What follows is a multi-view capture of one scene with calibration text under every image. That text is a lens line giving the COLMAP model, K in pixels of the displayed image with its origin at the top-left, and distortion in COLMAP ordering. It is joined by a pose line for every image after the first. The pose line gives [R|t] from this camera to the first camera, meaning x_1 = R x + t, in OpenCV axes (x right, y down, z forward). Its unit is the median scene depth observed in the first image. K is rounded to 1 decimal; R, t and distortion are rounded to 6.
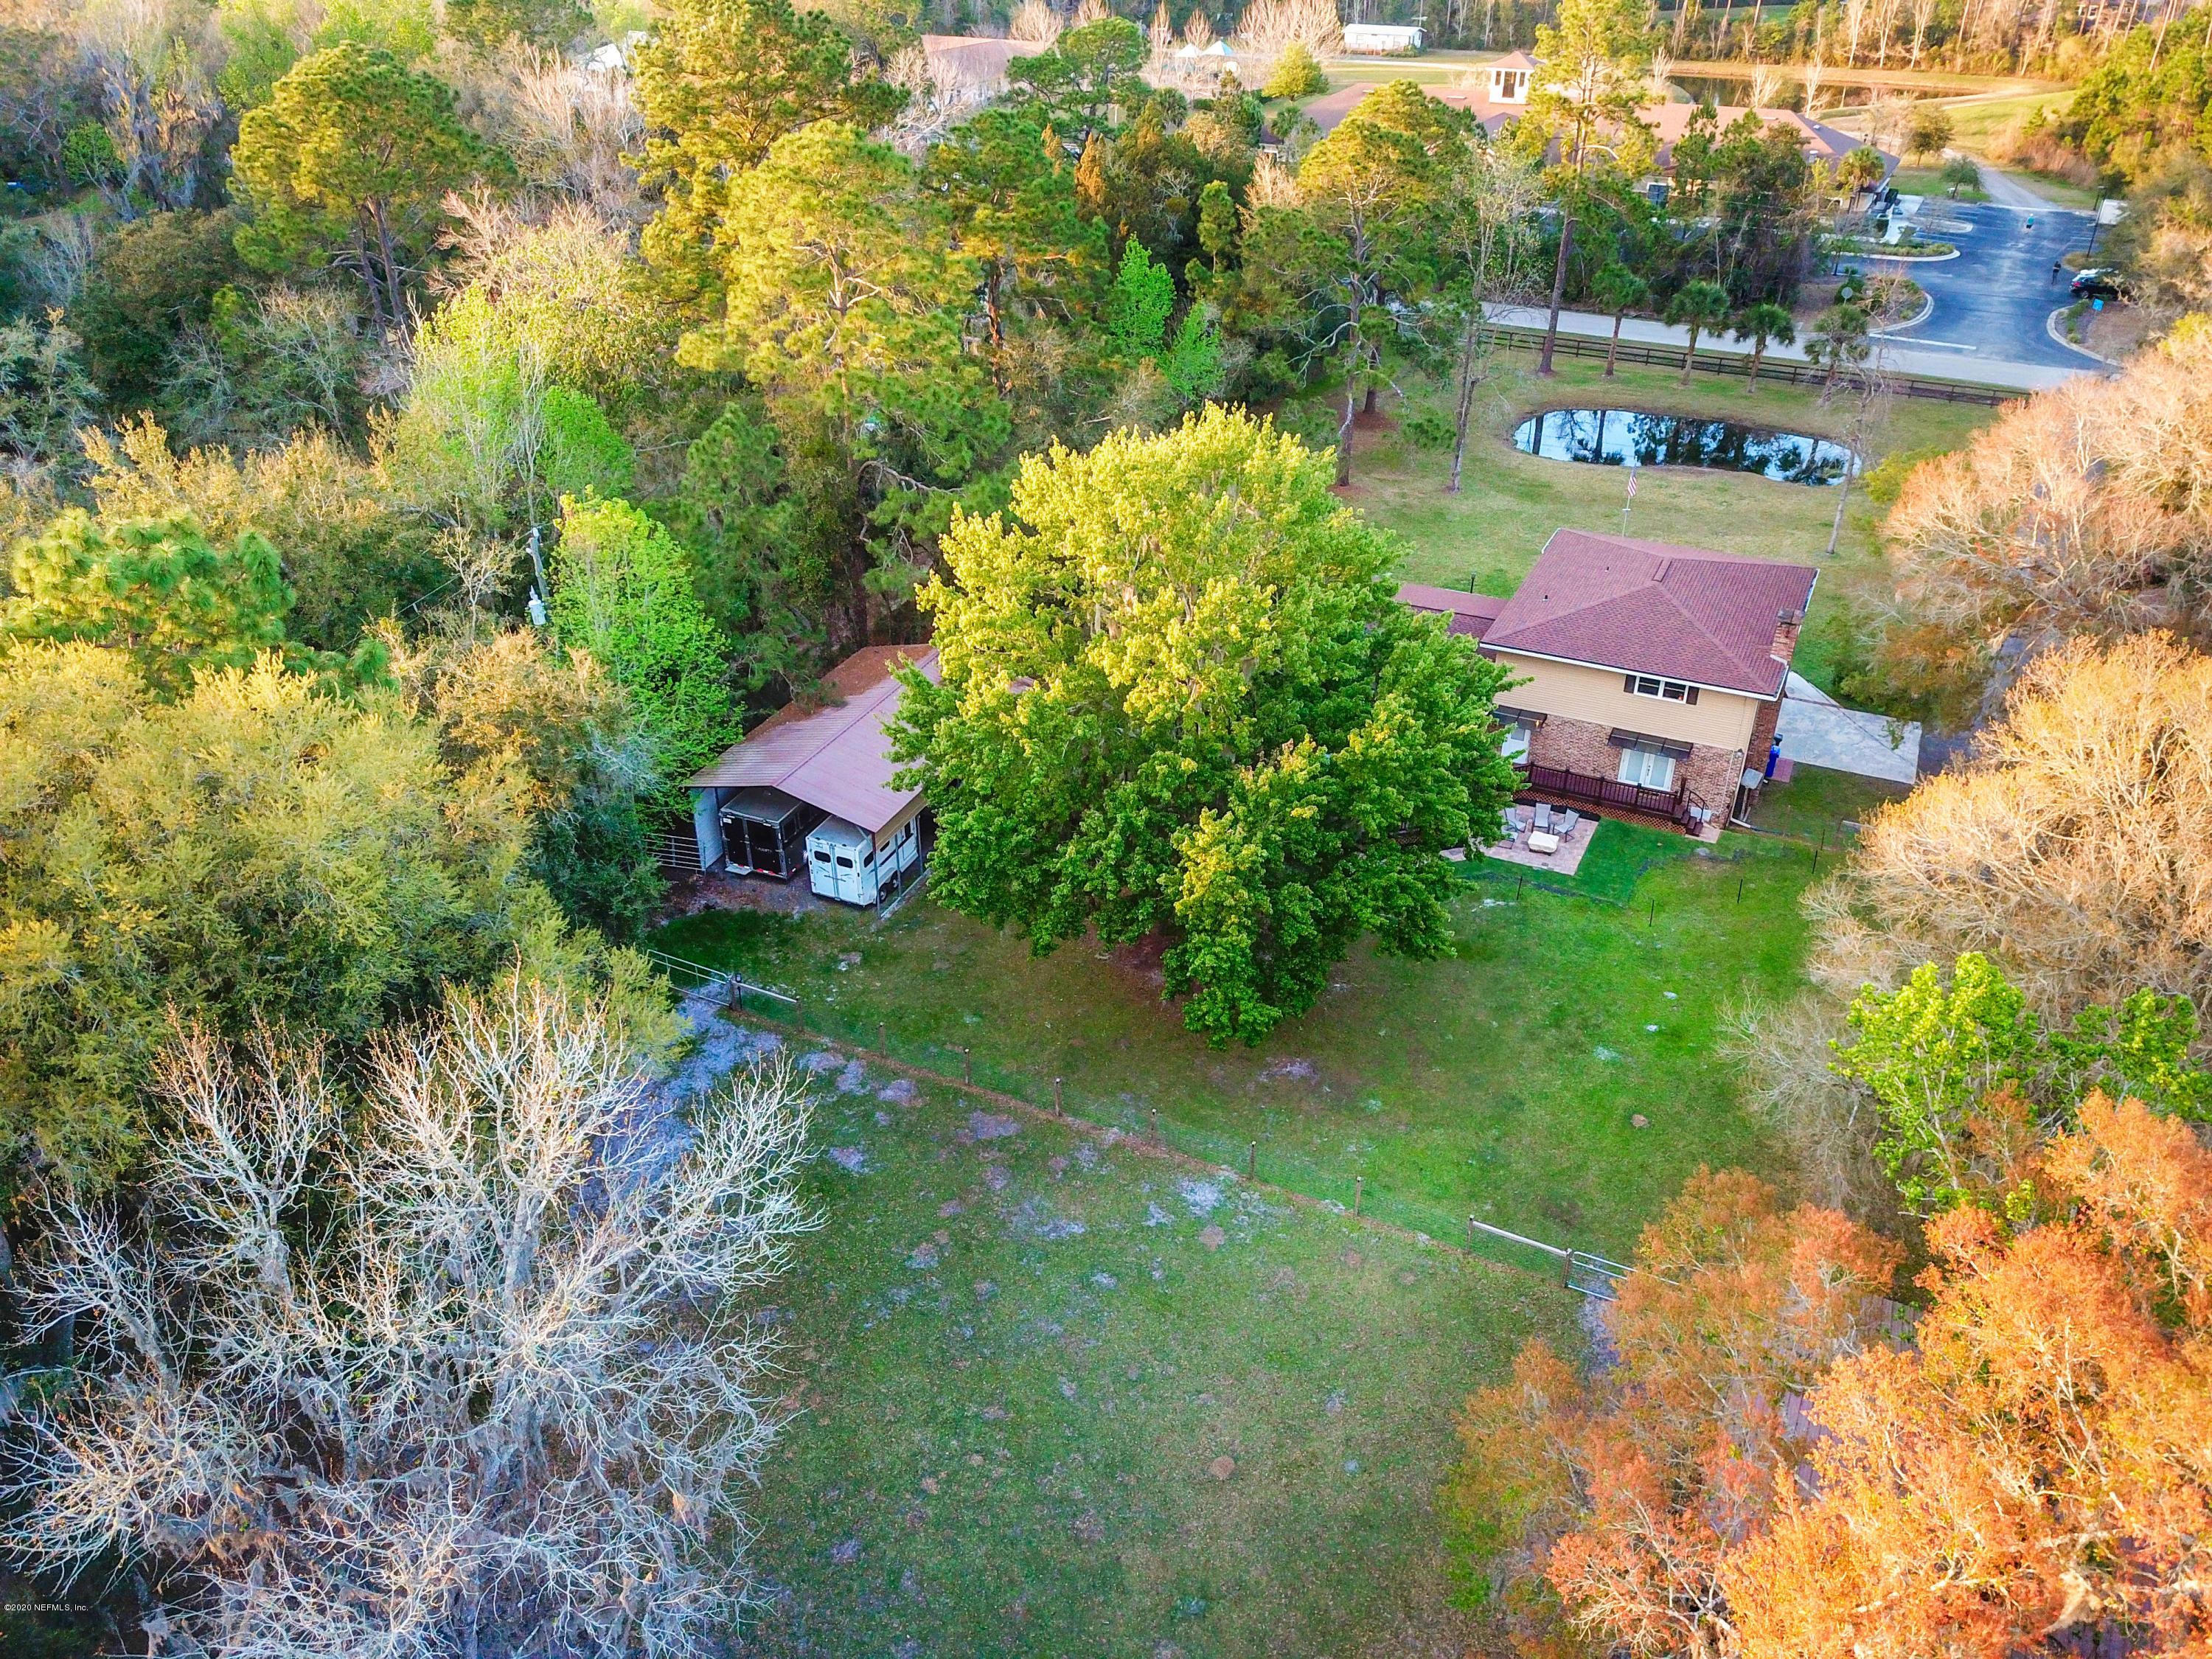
lens RADIAL K [[1650.7, 0, 1106.0], [0, 1650.7, 829.5], [0, 0, 1]] dist [0.006143, -0.005325]
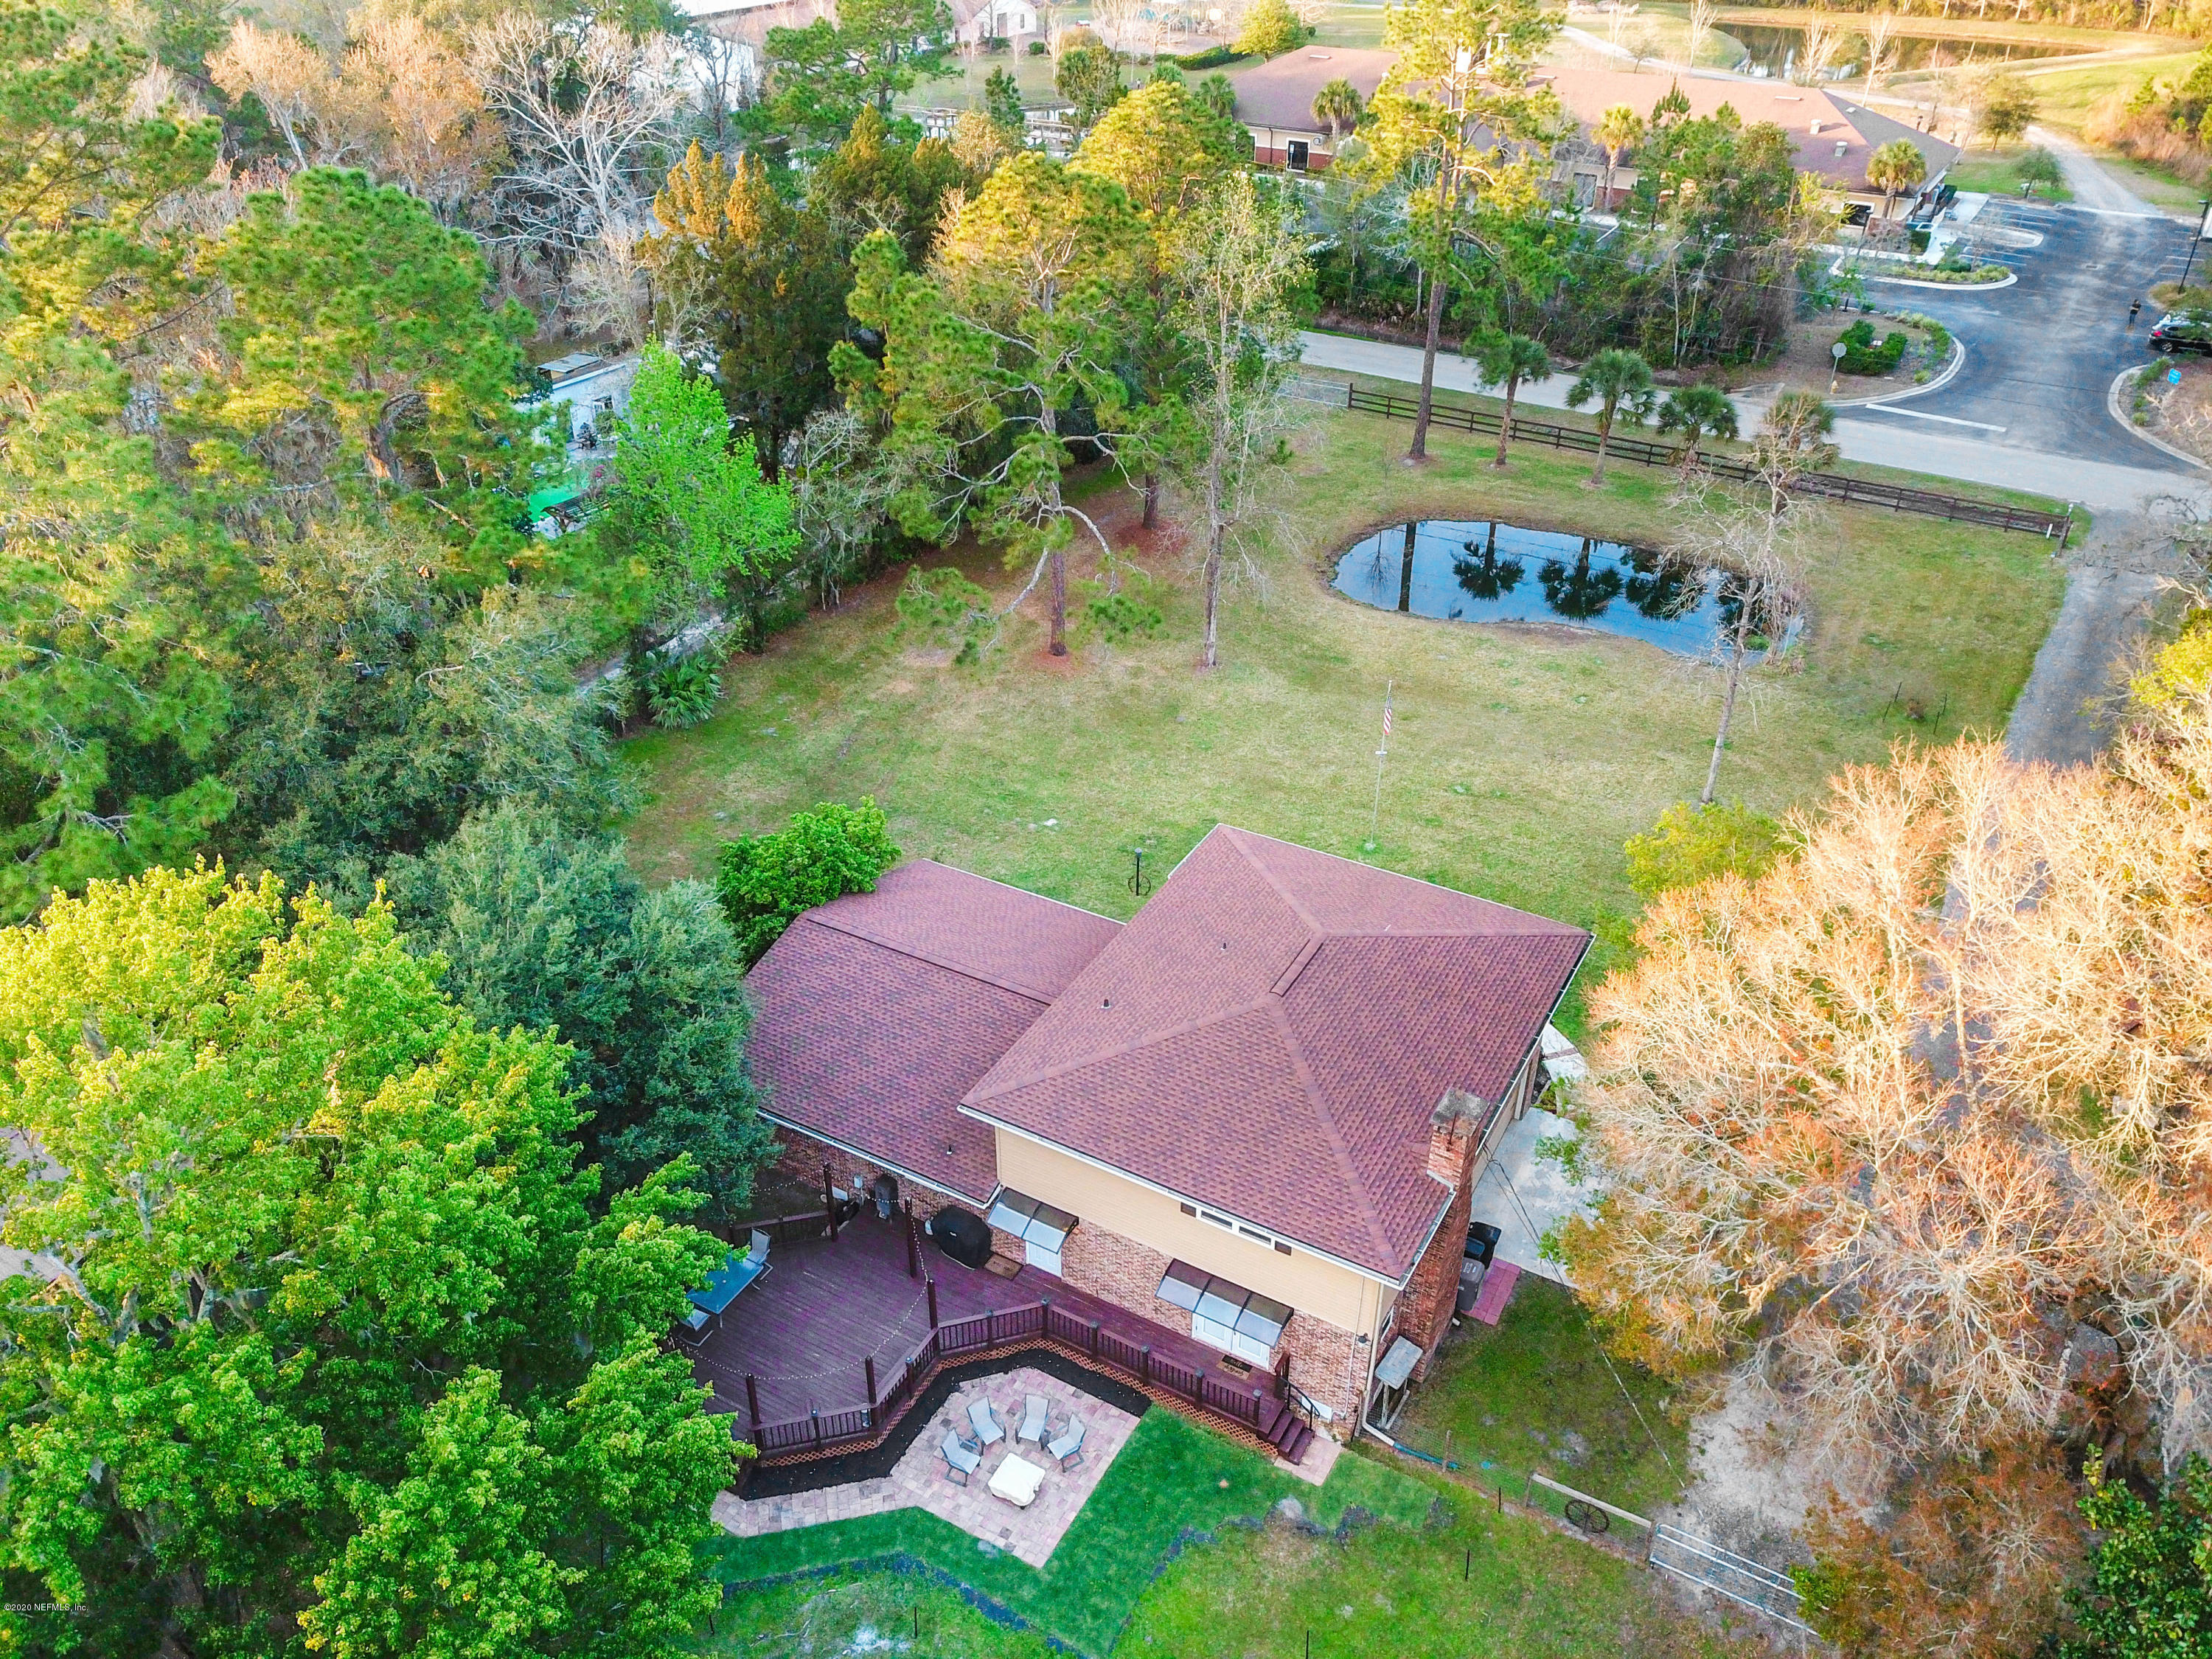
lens RADIAL K [[1650.7, 0, 1106.0], [0, 1650.7, 829.5], [0, 0, 1]] dist [0.006143, -0.005325]
pose [[0.997992, 0.032659, -0.054271, 0.131613], [-0.030611, 0.998803, 0.038155, -0.101164], [0.055452, -0.036418, 0.997797, 0.174682]]
